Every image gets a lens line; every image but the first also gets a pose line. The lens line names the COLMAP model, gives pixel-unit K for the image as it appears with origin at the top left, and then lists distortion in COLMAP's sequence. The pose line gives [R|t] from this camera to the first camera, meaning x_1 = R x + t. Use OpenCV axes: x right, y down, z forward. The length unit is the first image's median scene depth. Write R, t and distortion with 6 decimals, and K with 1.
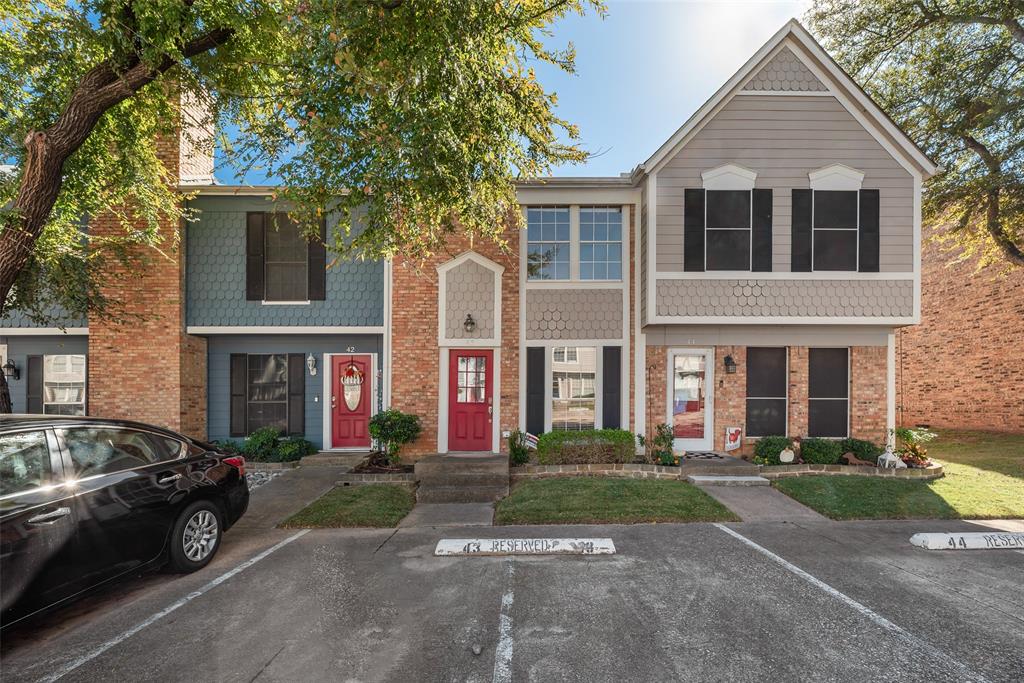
lens RADIAL K [[413.2, 0, 512.0], [0, 413.2, 349.3], [0, 0, 1]] dist [0.002894, 0.000083]
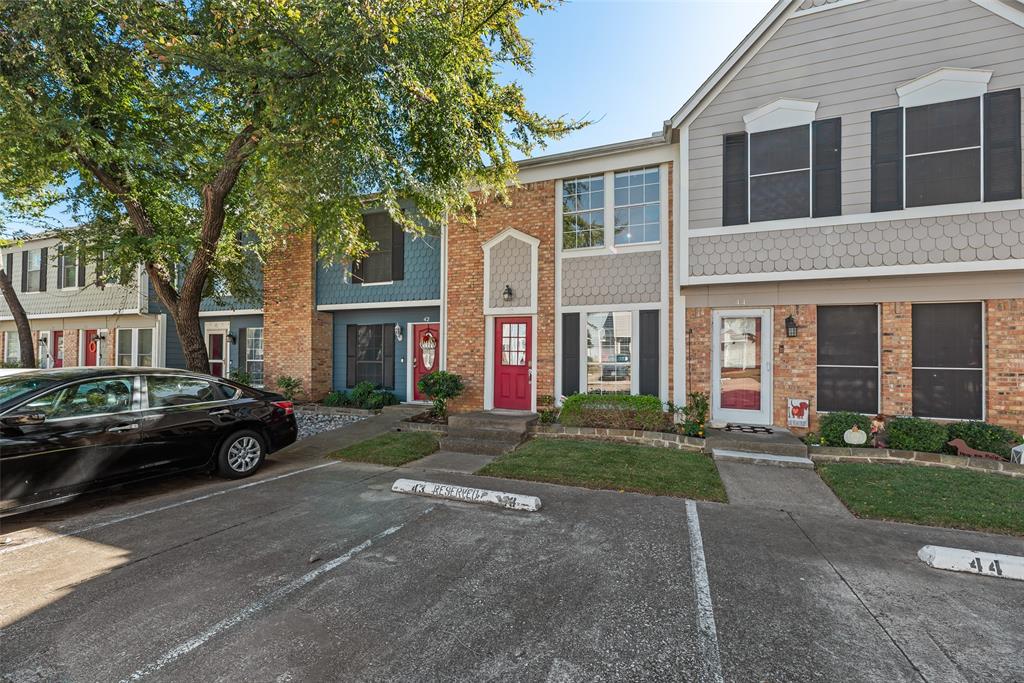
lens RADIAL K [[391.0, 0, 512.5], [0, 391.0, 309.2], [0, 0, 1]] dist [0.003042, -0.000018]
pose [[0.936336, -0.032337, -0.349613, 0.270641], [0.027472, 0.999445, -0.018867, -0.000372], [0.350029, 0.008061, 0.936704, 0.023089]]
